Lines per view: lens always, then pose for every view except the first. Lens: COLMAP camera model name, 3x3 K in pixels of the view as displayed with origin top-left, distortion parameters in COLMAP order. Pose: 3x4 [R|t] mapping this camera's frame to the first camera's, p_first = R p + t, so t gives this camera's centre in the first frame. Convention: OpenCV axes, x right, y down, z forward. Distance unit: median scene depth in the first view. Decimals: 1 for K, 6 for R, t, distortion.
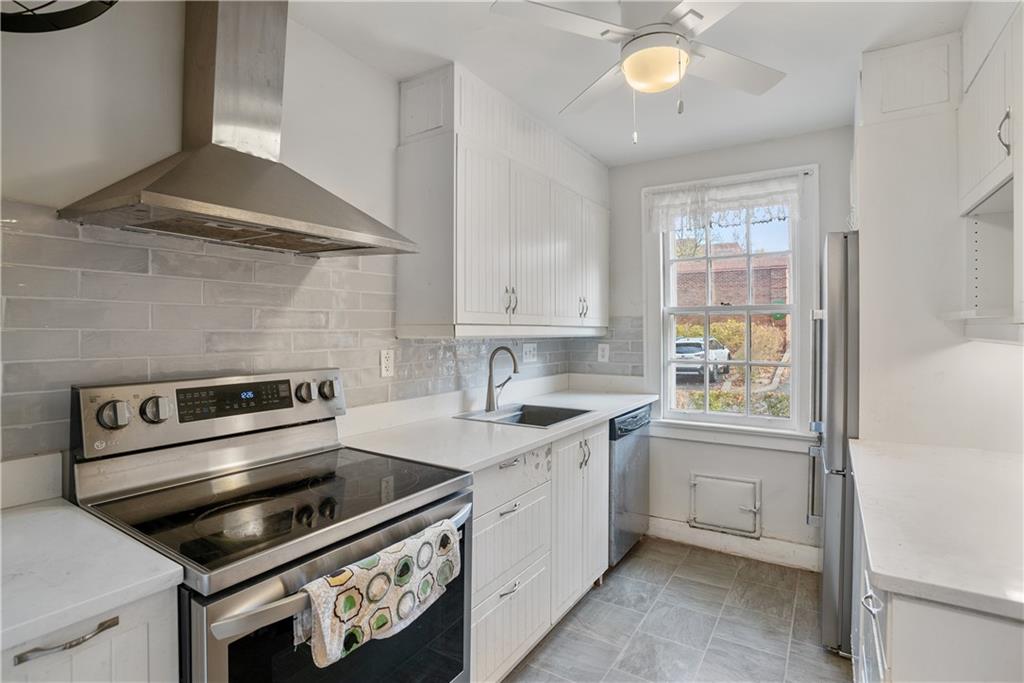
lens RADIAL K [[509.4, 0, 509.5], [0, 509.4, 336.2], [0, 0, 1]] dist [-0.048685, 0.016518]
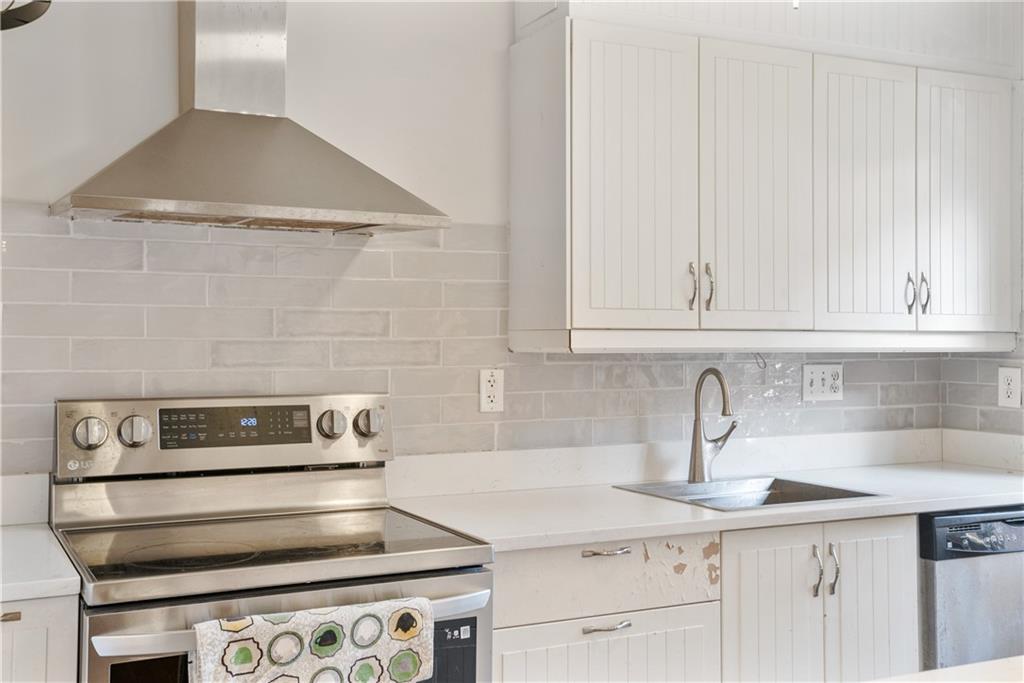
lens RADIAL K [[1134.8, 0, 515.1], [0, 1134.8, 347.0], [0, 0, 1]] dist [0.061361, 0.000000]
pose [[0.863124, 0.003701, -0.504979, 0.704993], [-0.006309, 0.999974, -0.003453, 0.004656], [0.504953, 0.006166, 0.863125, -0.303863]]
